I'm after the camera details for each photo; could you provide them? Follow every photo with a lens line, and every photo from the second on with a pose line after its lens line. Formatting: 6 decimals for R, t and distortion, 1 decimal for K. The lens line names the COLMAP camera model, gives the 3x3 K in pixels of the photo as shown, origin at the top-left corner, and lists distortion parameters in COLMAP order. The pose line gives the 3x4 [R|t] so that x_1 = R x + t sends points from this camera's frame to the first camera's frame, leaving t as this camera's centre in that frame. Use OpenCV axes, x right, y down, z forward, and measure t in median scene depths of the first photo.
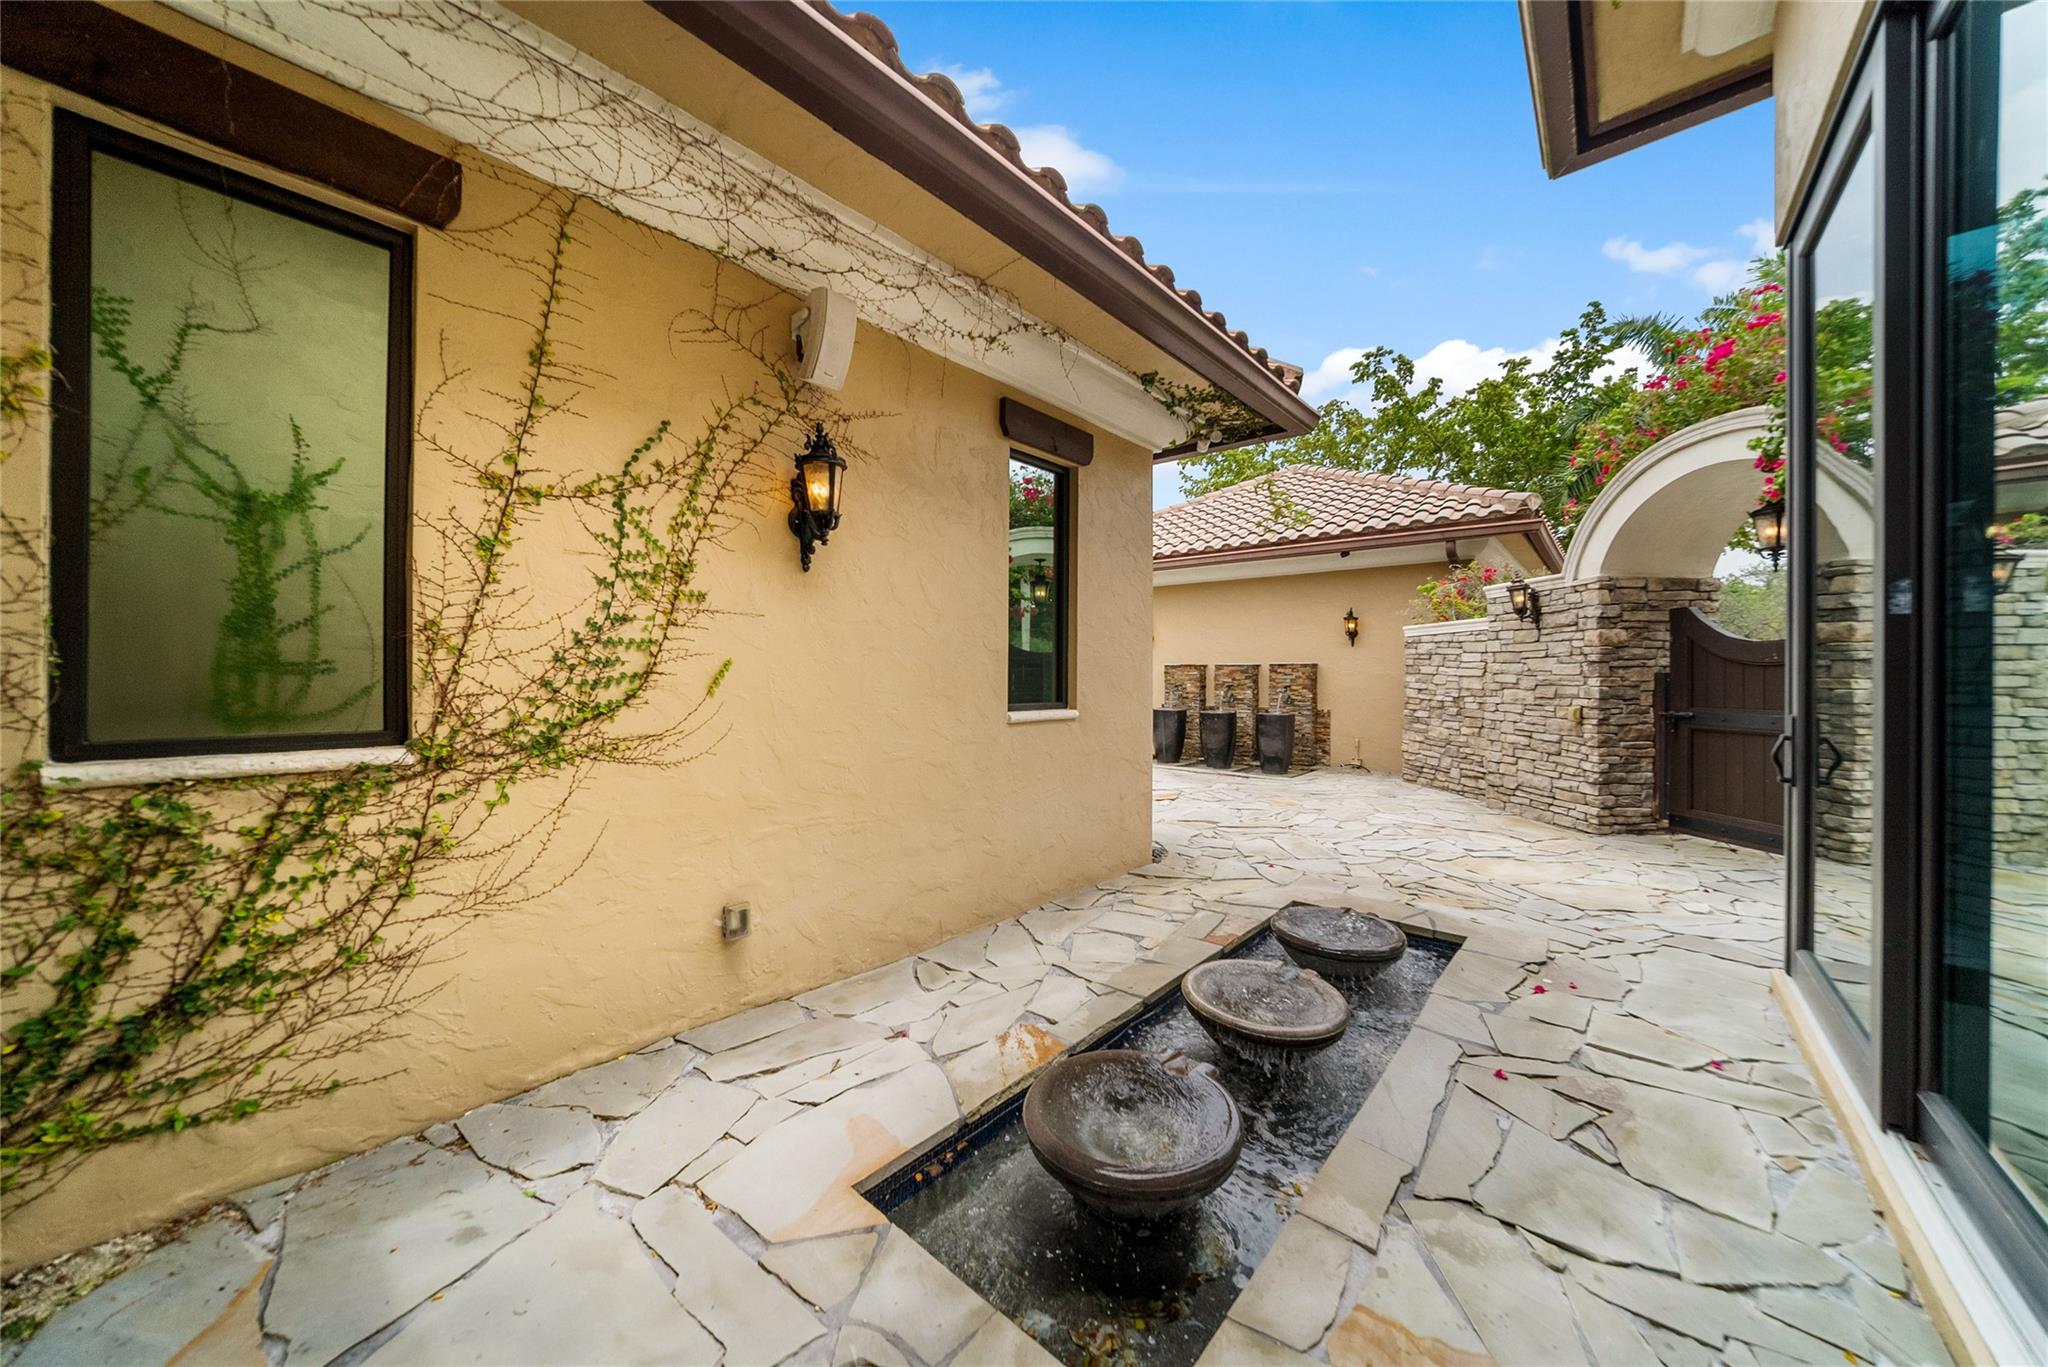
lens RADIAL K [[718.0, 0, 1024.0], [0, 718.0, 683.5], [0, 0, 1]] dist [-0.019146, 0.010446]
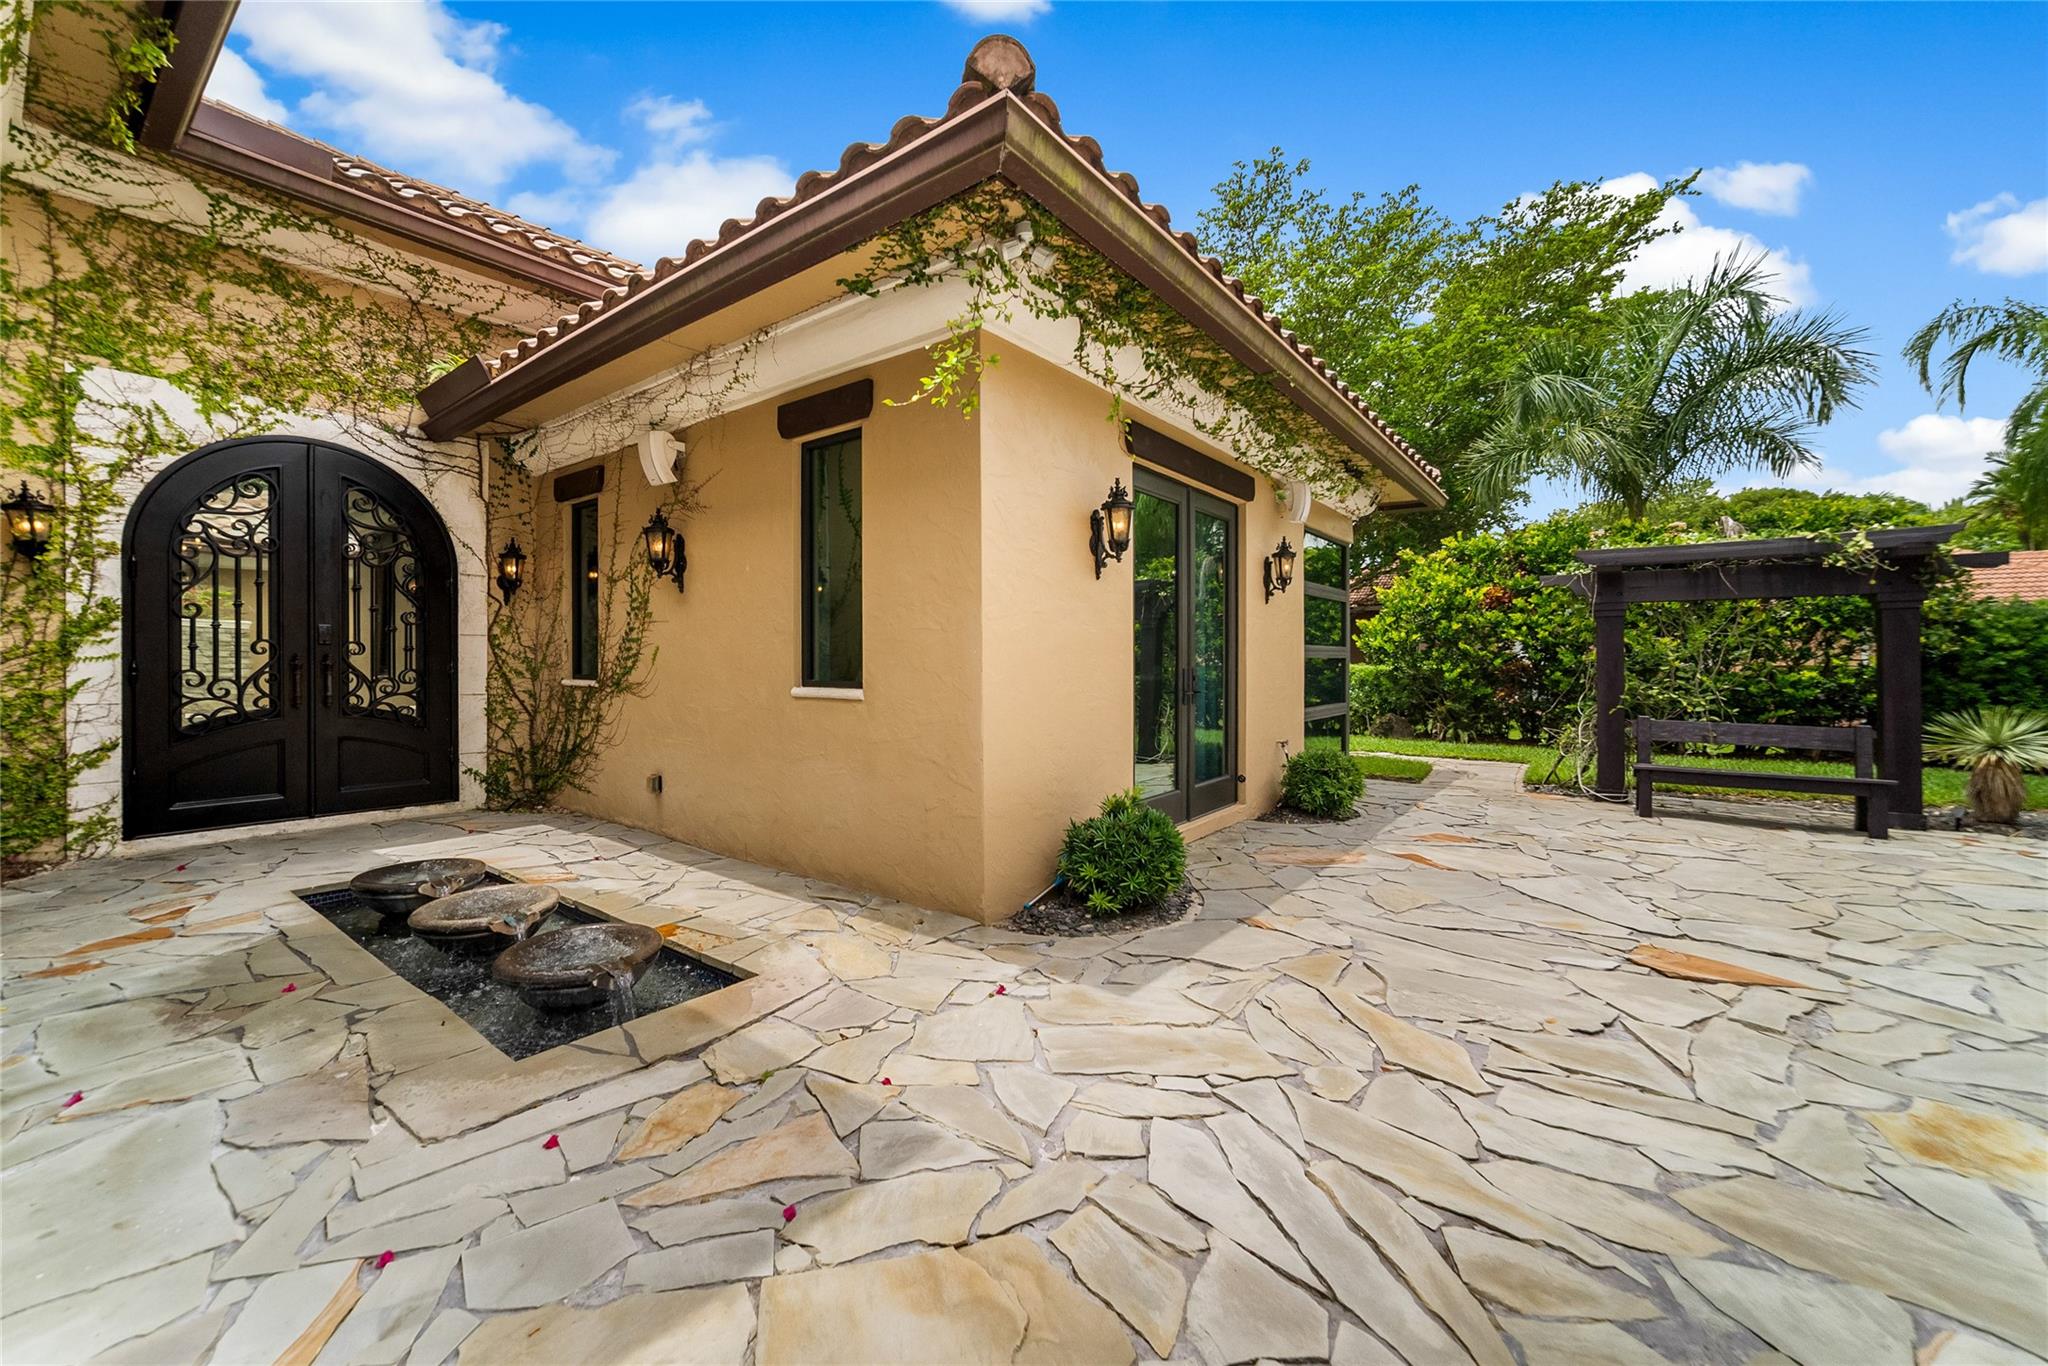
lens RADIAL K [[809.0, 0, 1026.4], [0, 809.0, 666.1], [0, 0, 1]] dist [-0.033801, 0.012572]
pose [[0.057413, 0.001879, -0.998349, 1.210635], [-0.012837, 0.999917, 0.001144, 0.002991], [0.998268, 0.012750, 0.057432, 1.265877]]
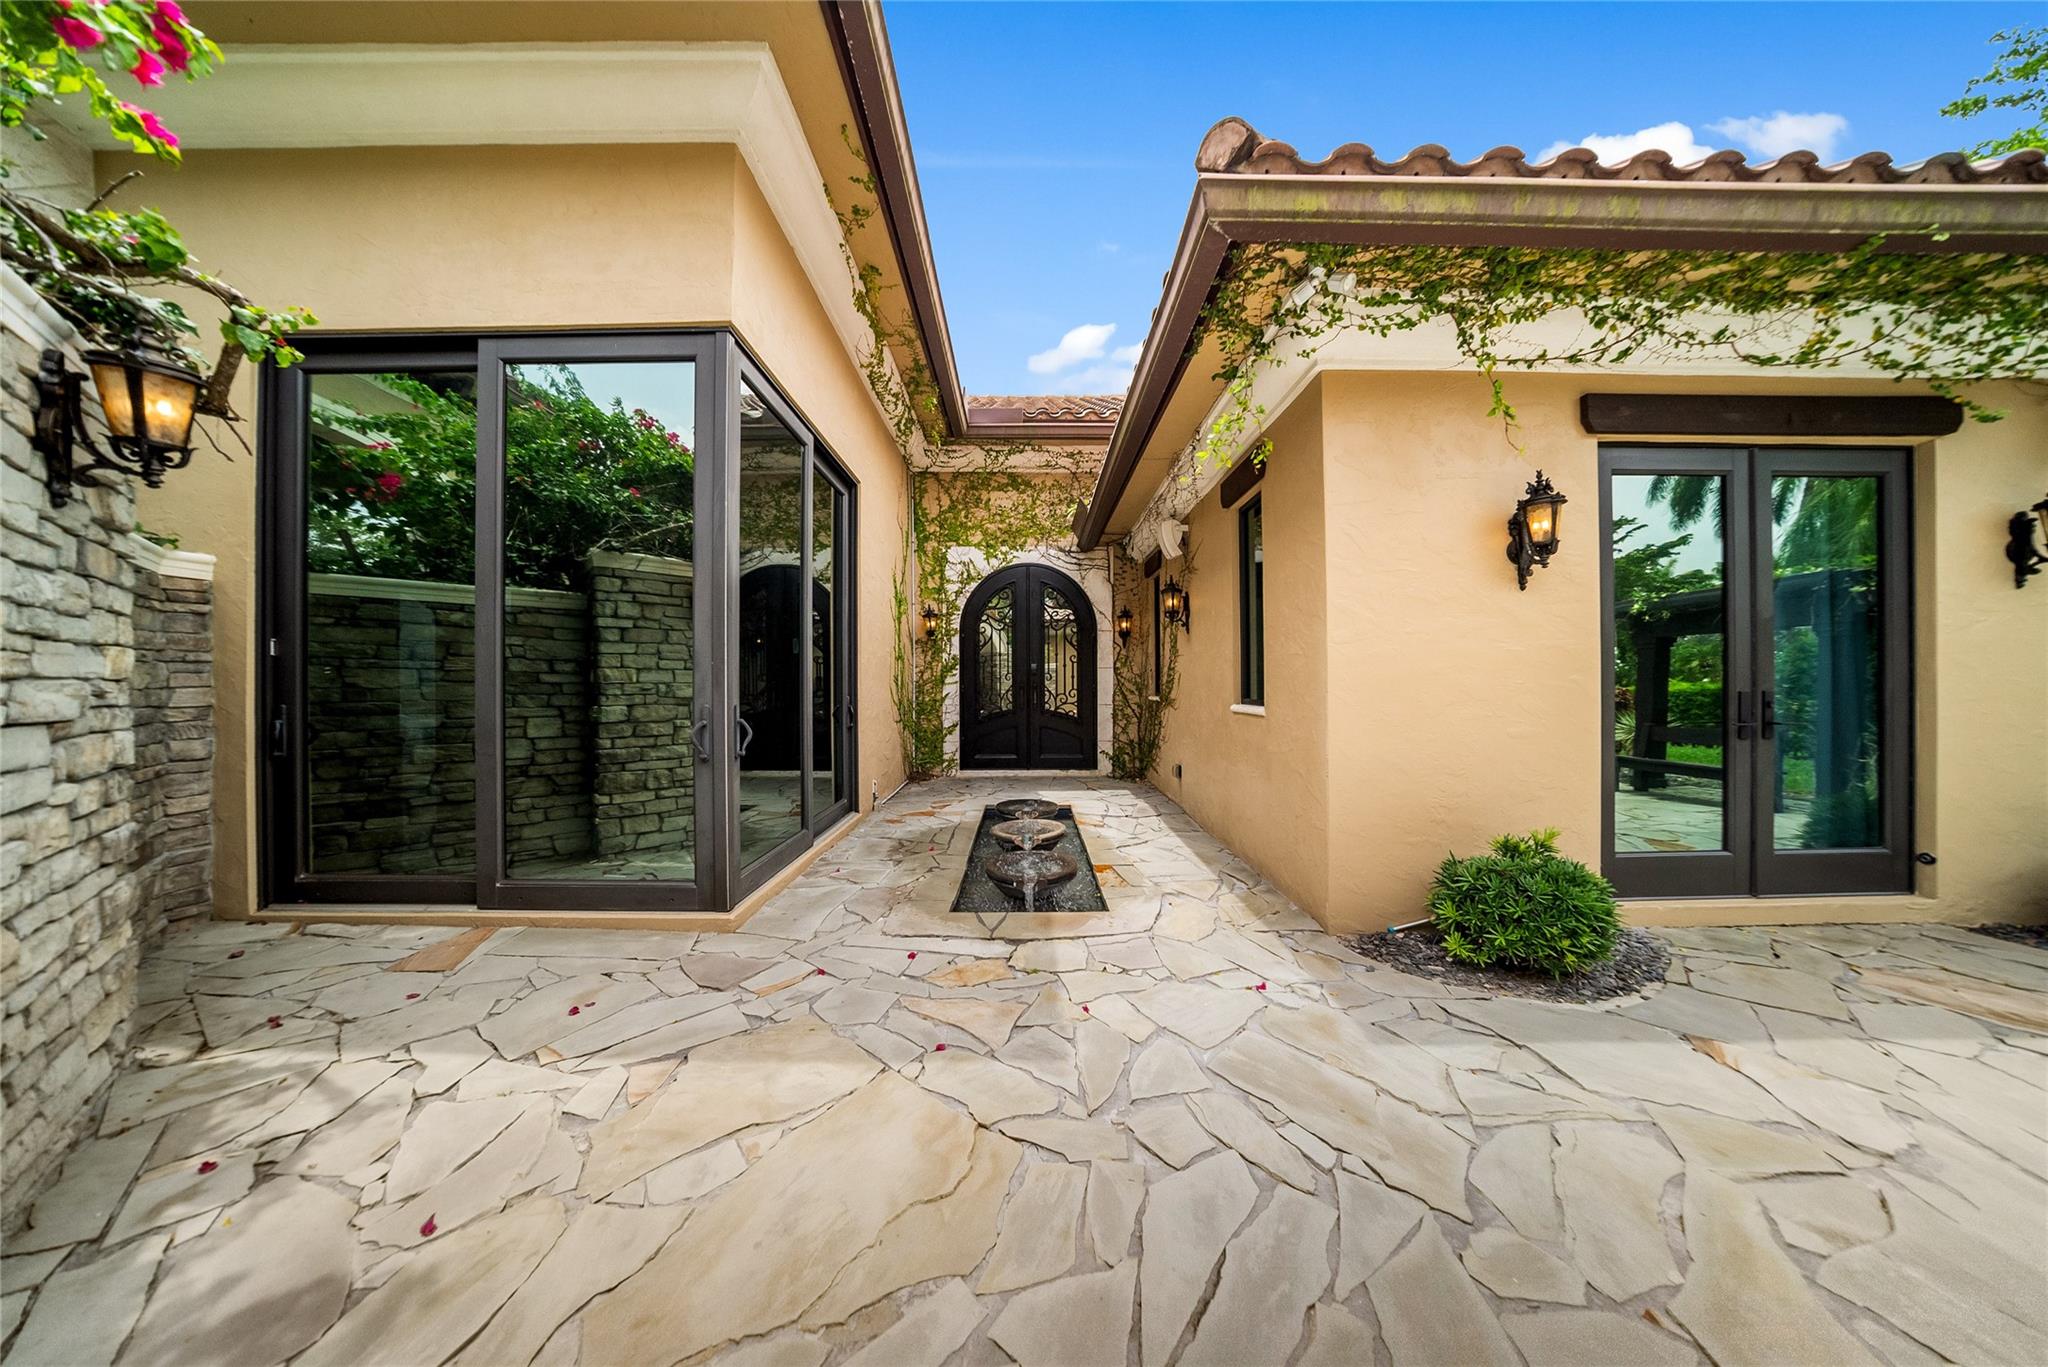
lens RADIAL K [[616.2, 0, 1024.0], [0, 616.2, 683.5], [0, 0, 1]] dist [-0.036355, 0.006830]
pose [[-0.763970, -0.002685, -0.645246, 1.029358], [-0.008032, 0.999953, 0.005350, -0.001174], [0.645202, 0.009270, -0.763956, 1.617364]]
